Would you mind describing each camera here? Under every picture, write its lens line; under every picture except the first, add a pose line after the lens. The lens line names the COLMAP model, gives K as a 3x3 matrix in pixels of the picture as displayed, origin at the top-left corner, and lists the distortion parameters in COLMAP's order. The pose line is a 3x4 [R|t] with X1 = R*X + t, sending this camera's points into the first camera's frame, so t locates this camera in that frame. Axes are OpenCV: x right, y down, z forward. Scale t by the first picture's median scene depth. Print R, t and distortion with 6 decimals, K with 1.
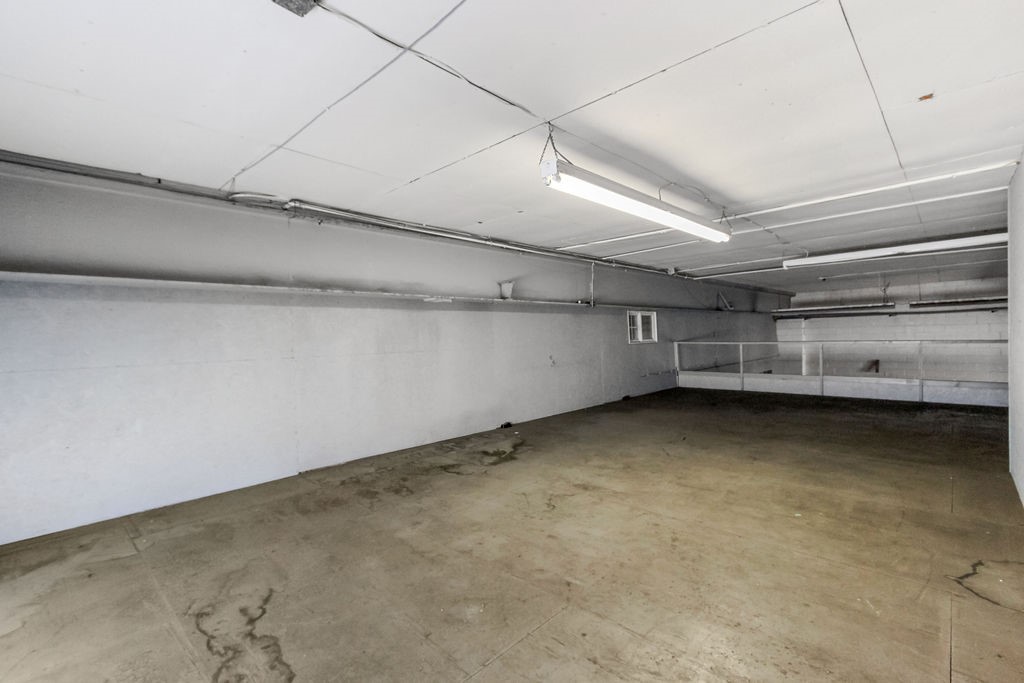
lens RADIAL K [[472.0, 0, 514.7], [0, 472.0, 338.1], [0, 0, 1]] dist [0.001956, 0.000425]
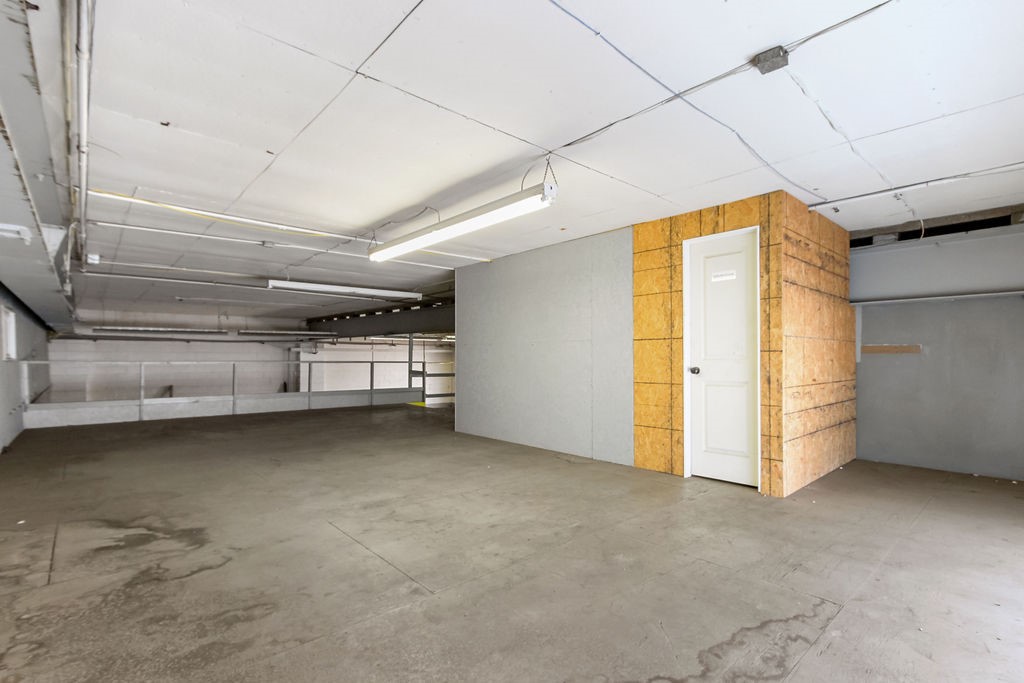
lens RADIAL K [[472.0, 0, 527.5], [0, 472.0, 357.4], [0, 0, 1]] dist [0.001956, 0.000425]
pose [[0.058179, 0.028647, 0.997895, -0.715110], [0.001581, 0.999584, -0.028788, 0.060995], [-0.998305, 0.003253, 0.058109, 0.645476]]
